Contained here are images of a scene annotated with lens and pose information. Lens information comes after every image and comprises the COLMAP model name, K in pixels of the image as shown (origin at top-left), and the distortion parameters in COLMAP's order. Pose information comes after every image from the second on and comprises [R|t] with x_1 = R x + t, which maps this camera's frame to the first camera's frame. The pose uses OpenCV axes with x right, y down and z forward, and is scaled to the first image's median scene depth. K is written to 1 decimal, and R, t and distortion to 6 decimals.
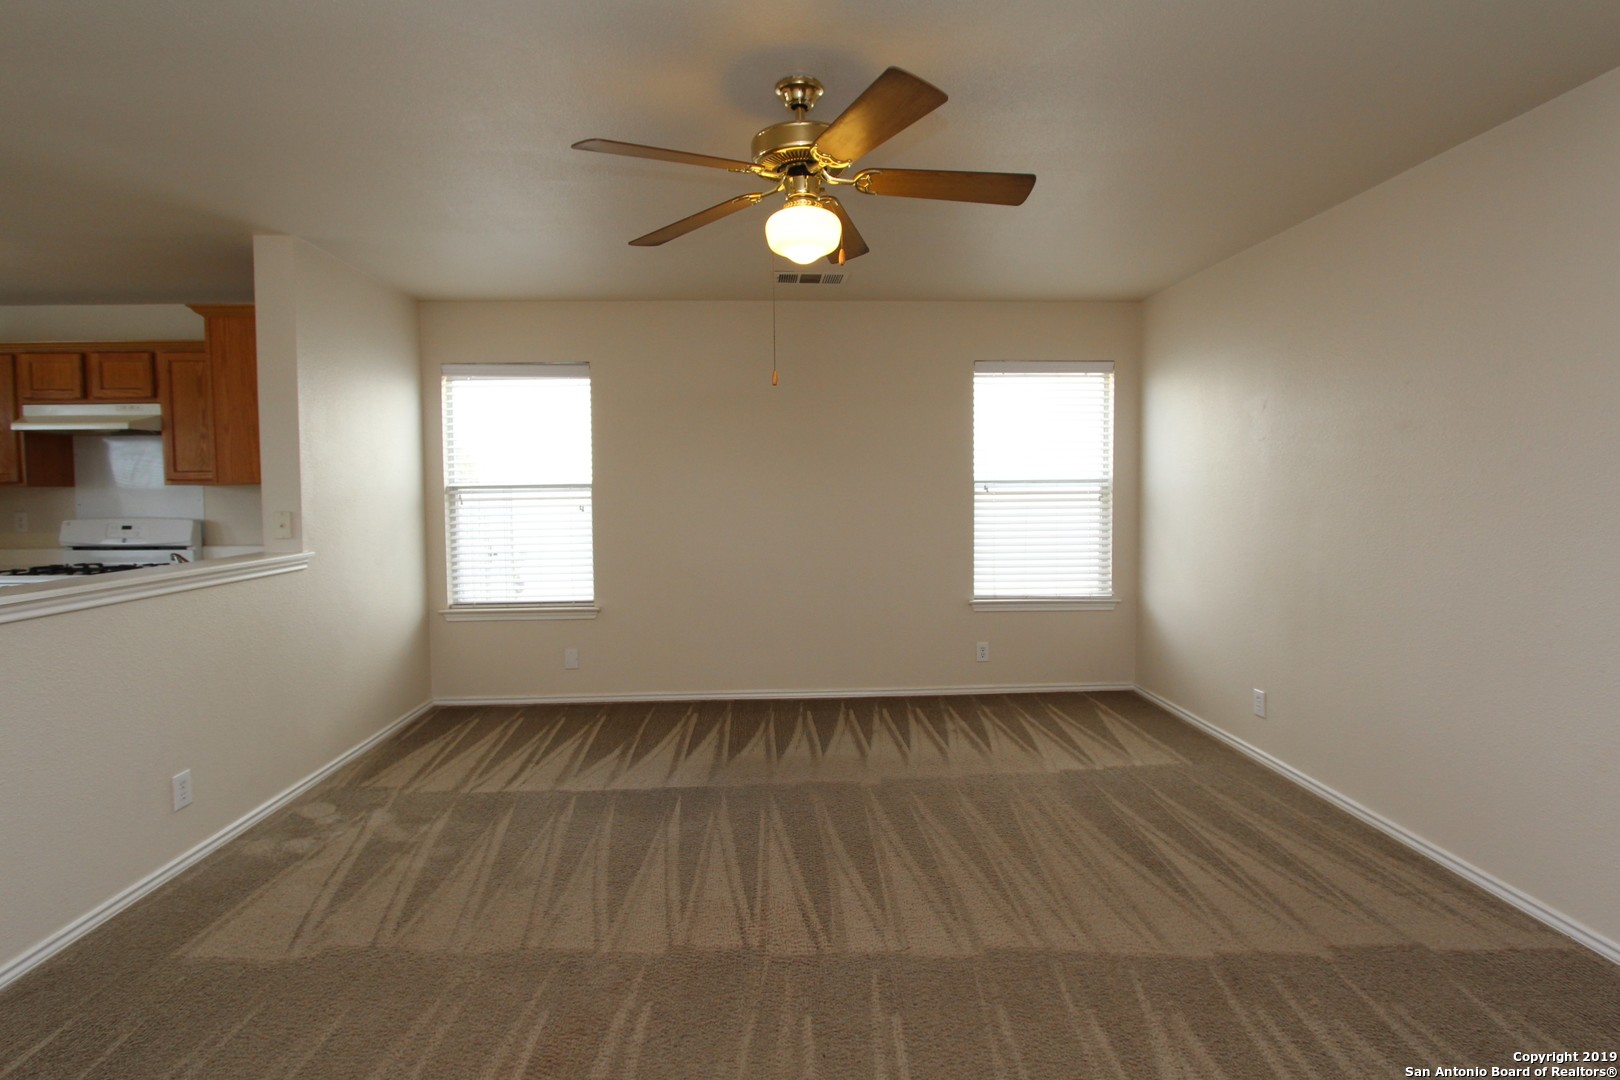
lens RADIAL K [[778.7, 0, 812.4], [0, 778.7, 529.2], [0, 0, 1]] dist [-0.019962, 0.000980]
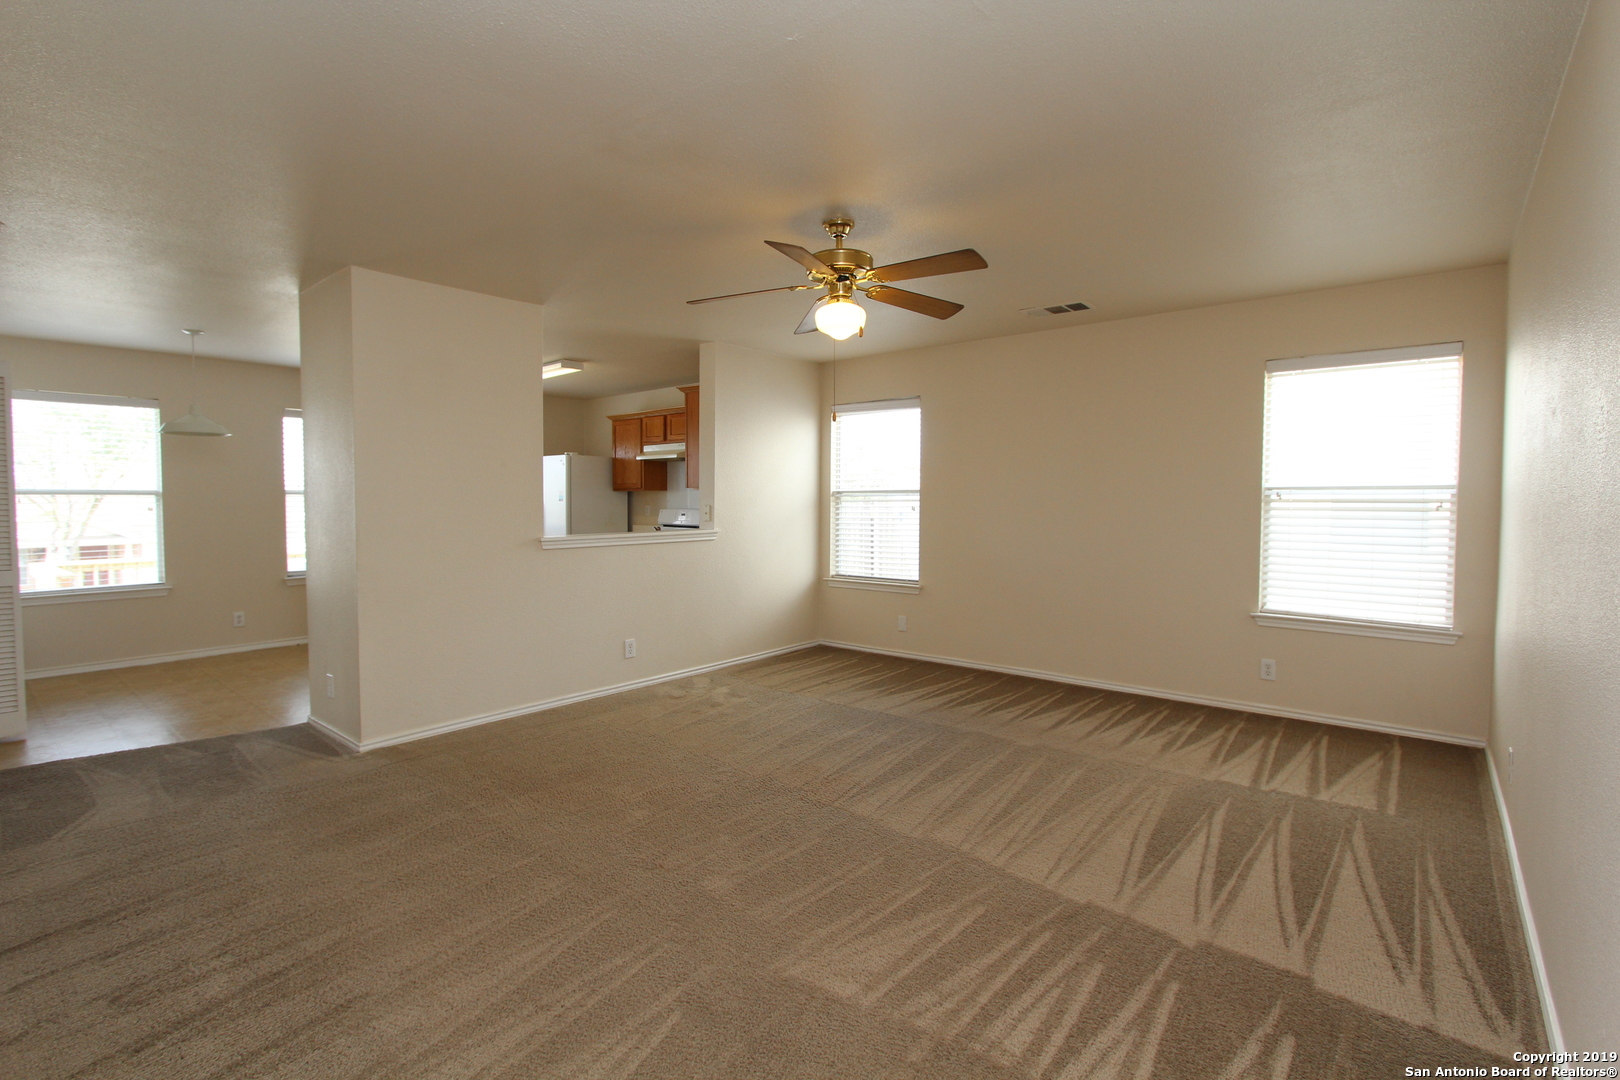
lens RADIAL K [[756.9, 0, 810.1], [0, 756.9, 536.3], [0, 0, 1]] dist [-0.024963, 0.005599]
pose [[0.731454, 0.042663, -0.680555, 0.496026], [-0.042060, 0.998963, 0.017417, 0.005143], [0.680592, 0.015884, 0.732490, -0.049900]]
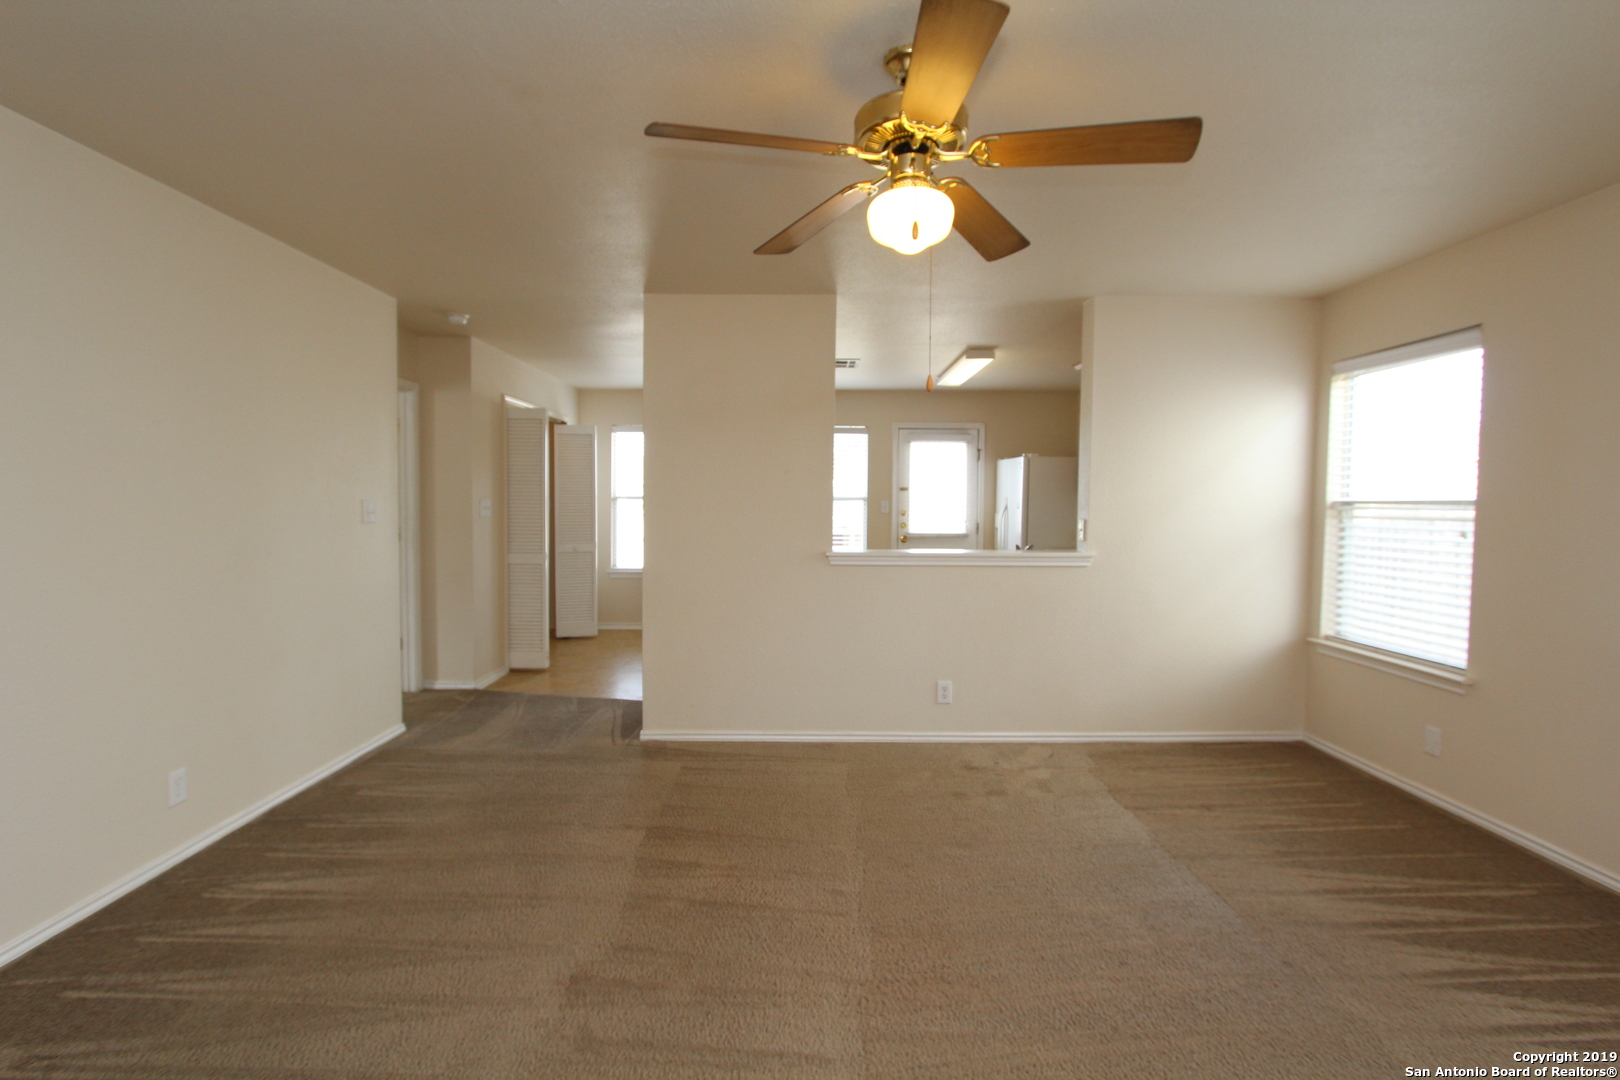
lens RADIAL K [[756.9, 0, 810.1], [0, 756.9, 536.3], [0, 0, 1]] dist [-0.024963, 0.005599]
pose [[-0.047319, 0.057977, -0.997196, 0.452715], [-0.060257, 0.996330, 0.060786, -0.035252], [0.997061, 0.062965, -0.043652, 0.496053]]
